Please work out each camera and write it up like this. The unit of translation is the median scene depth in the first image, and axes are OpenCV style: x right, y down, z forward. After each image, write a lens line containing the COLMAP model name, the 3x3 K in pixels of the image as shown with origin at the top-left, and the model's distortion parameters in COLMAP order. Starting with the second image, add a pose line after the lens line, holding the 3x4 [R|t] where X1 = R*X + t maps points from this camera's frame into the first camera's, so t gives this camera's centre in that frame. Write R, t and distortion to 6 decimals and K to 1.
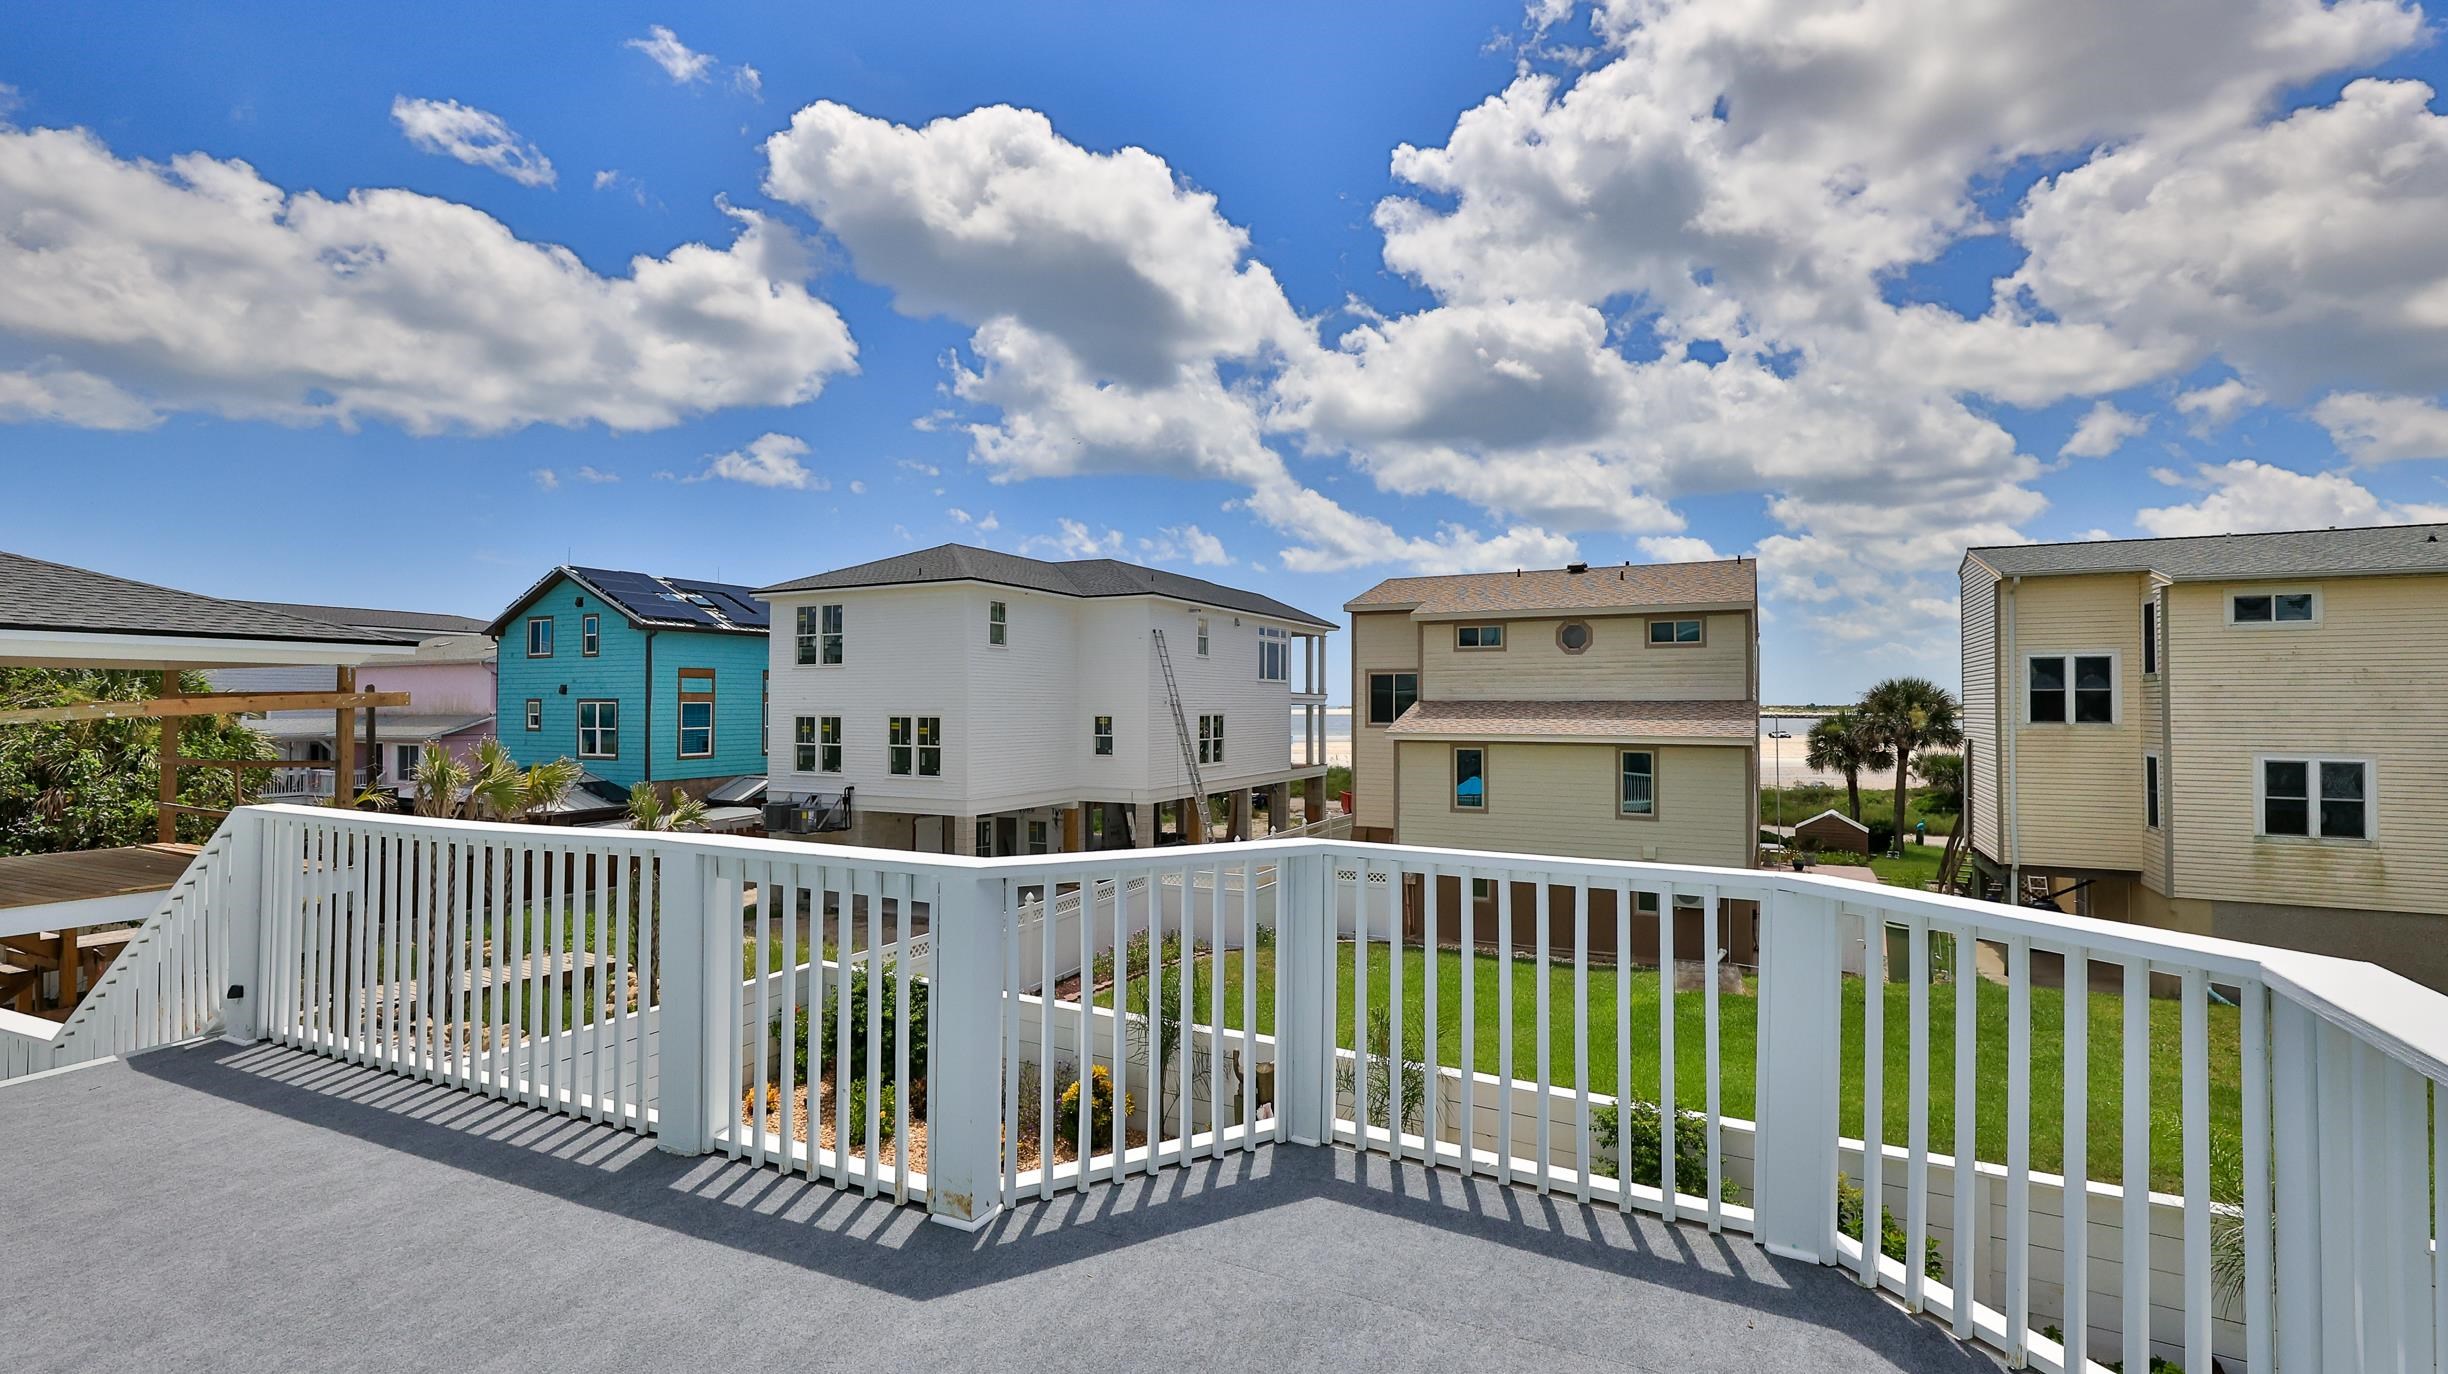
lens RADIAL K [[1093.1, 0, 1226.5], [0, 1093.1, 689.3], [0, 0, 1]] dist [-0.000533, -0.000881]
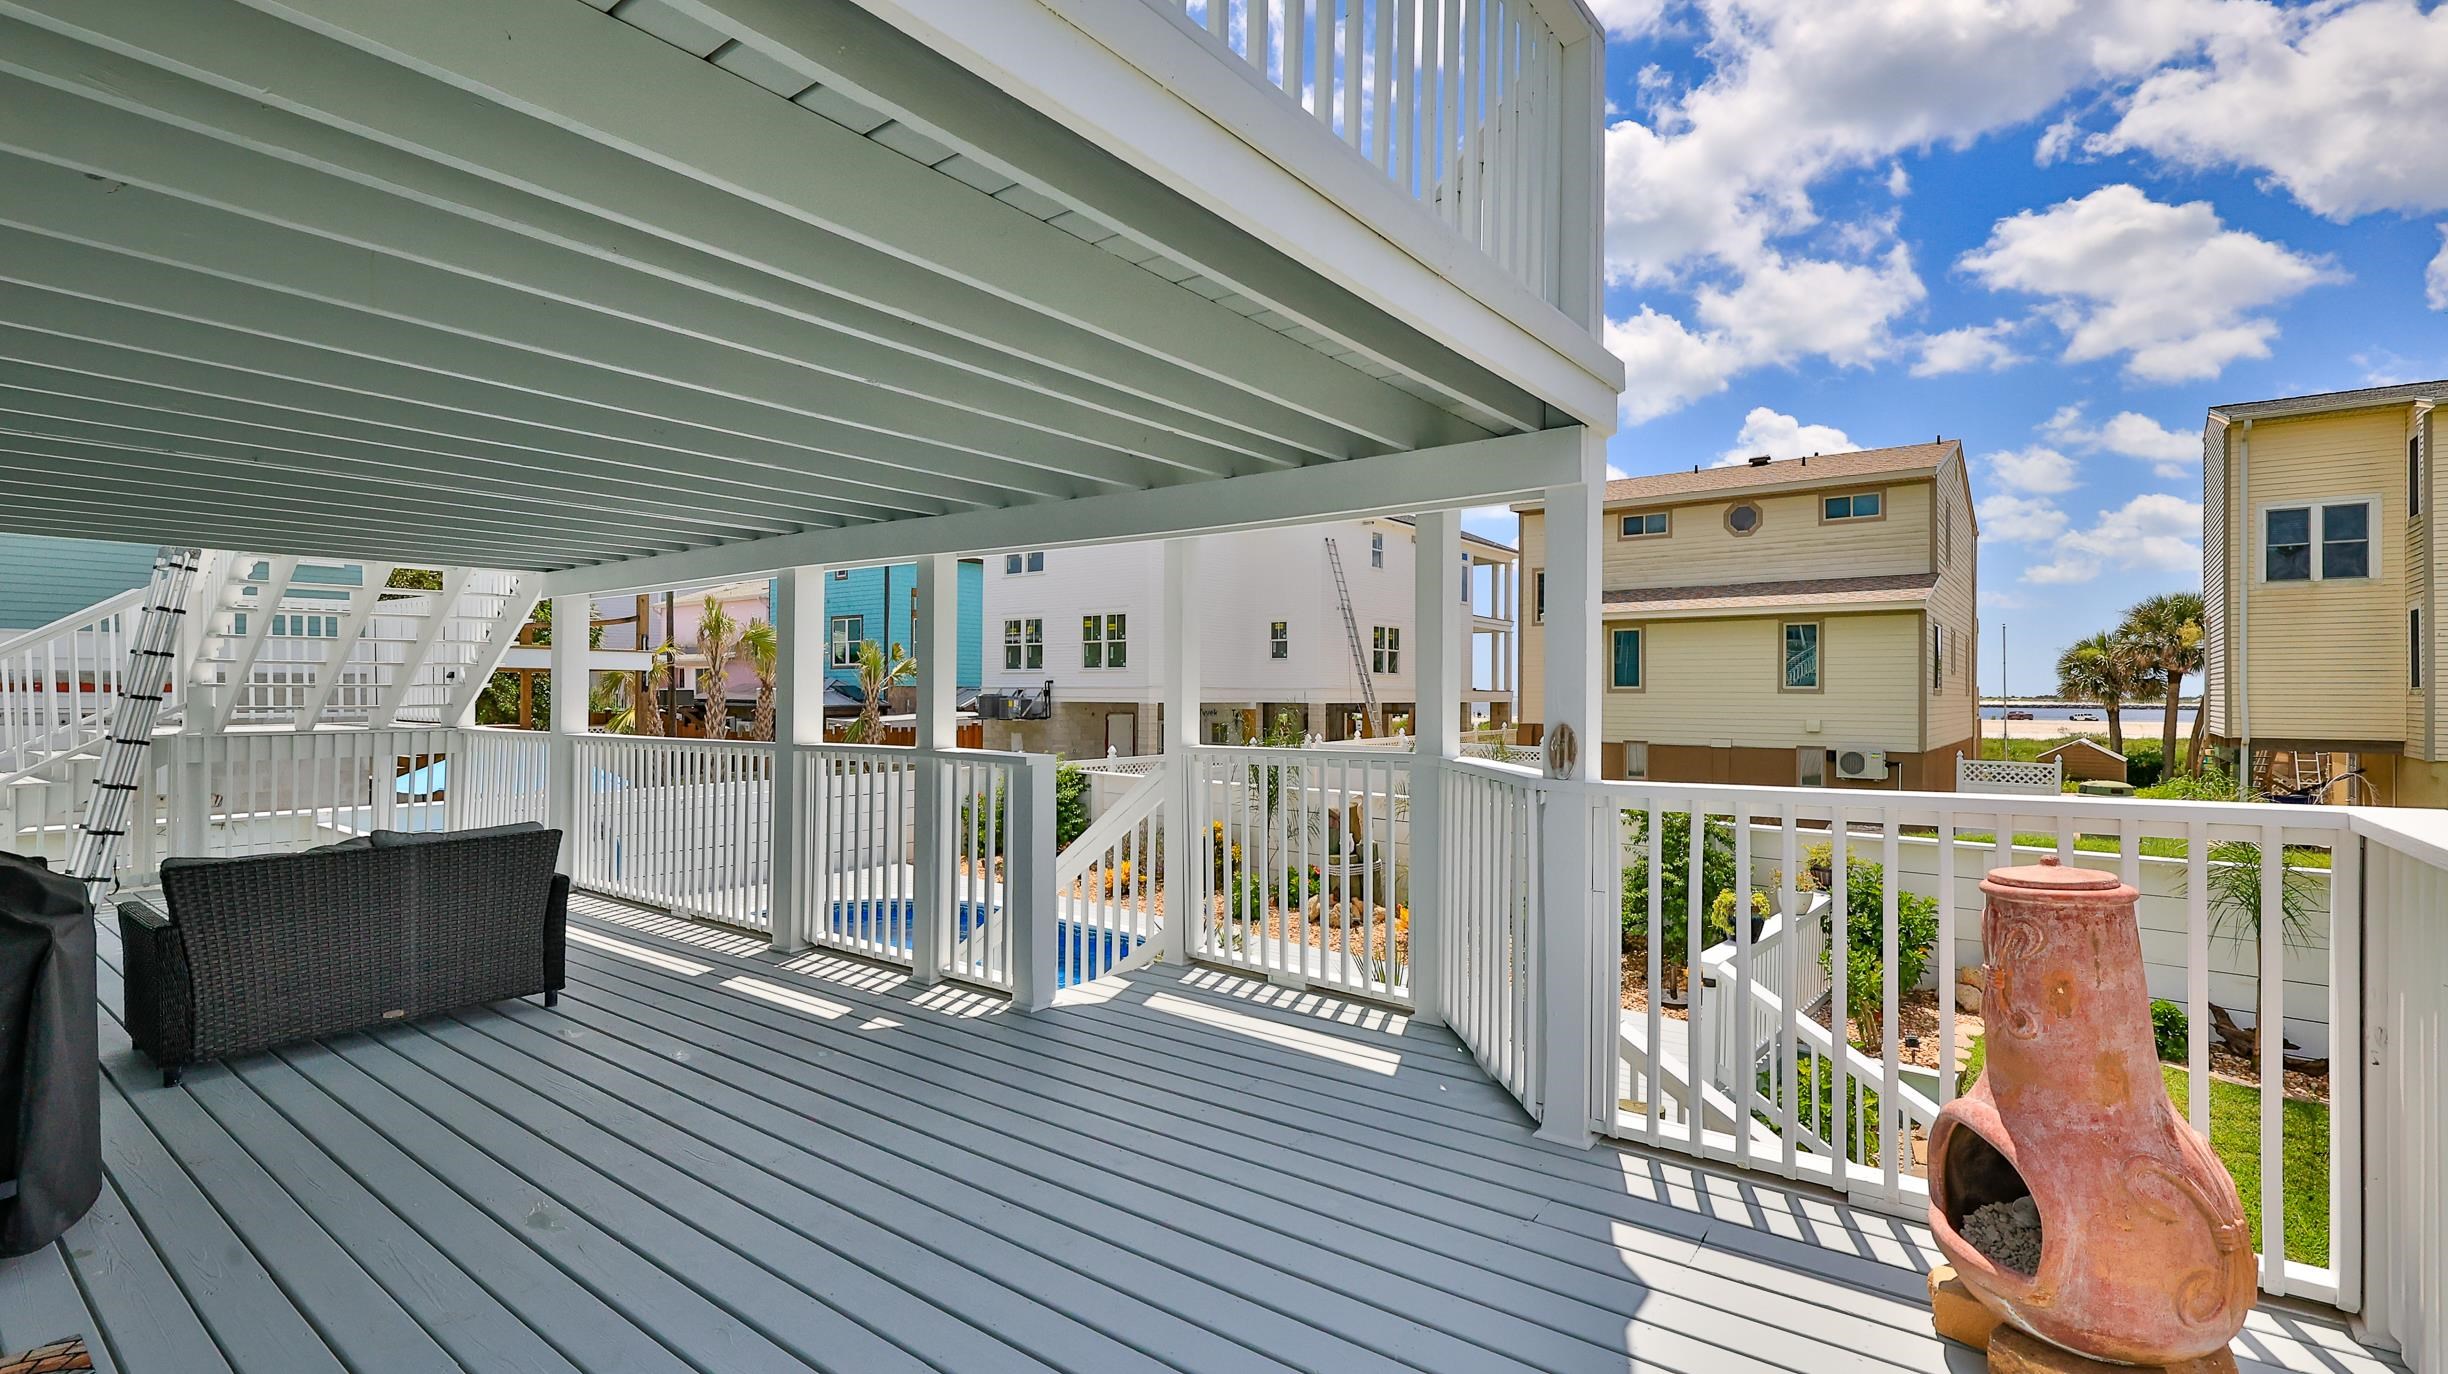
lens RADIAL K [[1093.1, 0, 1221.5], [0, 1093.1, 686.6], [0, 0, 1]] dist [-0.000533, -0.000881]
pose [[0.978711, 0.003975, -0.205204, 0.056006], [-0.002243, 0.999960, 0.008669, 0.087292], [0.205230, -0.008024, 0.978681, -0.053419]]
